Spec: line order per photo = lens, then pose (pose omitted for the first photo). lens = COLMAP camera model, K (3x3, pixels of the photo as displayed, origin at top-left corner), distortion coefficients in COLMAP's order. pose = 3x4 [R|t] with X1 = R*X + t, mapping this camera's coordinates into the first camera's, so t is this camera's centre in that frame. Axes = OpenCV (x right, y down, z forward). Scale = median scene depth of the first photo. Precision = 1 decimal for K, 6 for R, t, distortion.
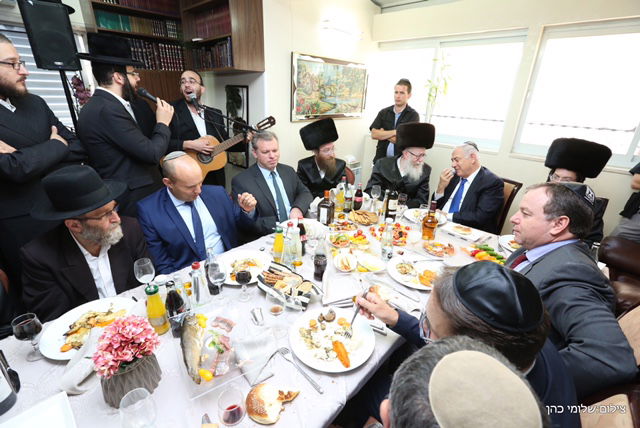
lens RADIAL K [[289.5, 0, 319.5], [0, 289.5, 212.9], [0, 0, 1]] dist [-0.044288, 0.012780]
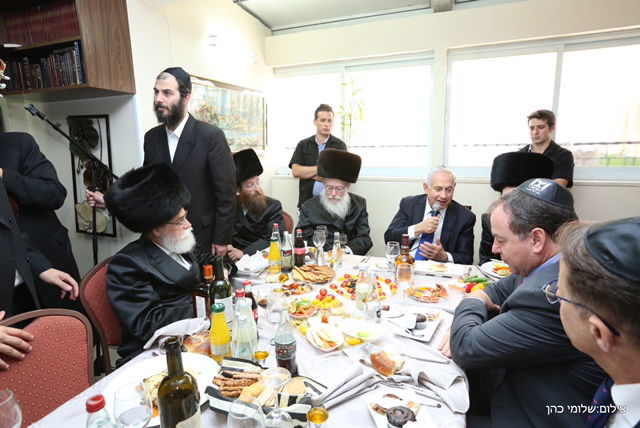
lens RADIAL K [[360.6, 0, 320.5], [0, 360.6, 212.7], [0, 0, 1]] dist [-0.034404, 0.024124]
pose [[0.931409, -0.112131, 0.346272, -0.112450], [0.178608, 0.969748, -0.166396, 0.018300], [-0.317139, 0.216829, 0.923259, 0.116842]]
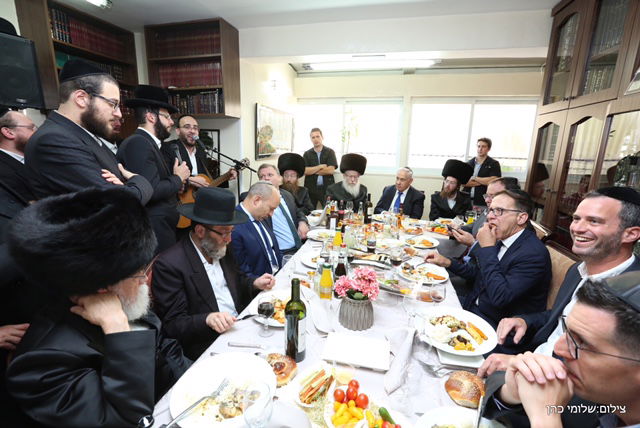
lens RADIAL K [[289.5, 0, 321.3], [0, 289.5, 212.4], [0, 0, 1]] dist [-0.044288, 0.012780]
pose [[0.876604, -0.118044, 0.466509, -0.531467], [0.184292, 0.977887, -0.098857, 0.063833], [-0.444524, 0.172633, 0.878975, -0.119003]]
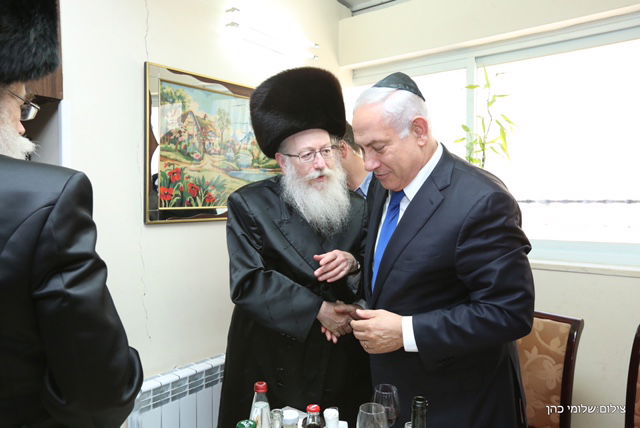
lens RADIAL K [[485.7, 0, 322.1], [0, 485.7, 208.6], [0, 0, 1]] dist [0.006945, 0.010575]
pose [[0.995260, -0.033196, 0.091412, 0.101713], [0.063490, 0.933786, -0.352154, -0.104386], [-0.073669, 0.356289, 0.931467, 0.435642]]
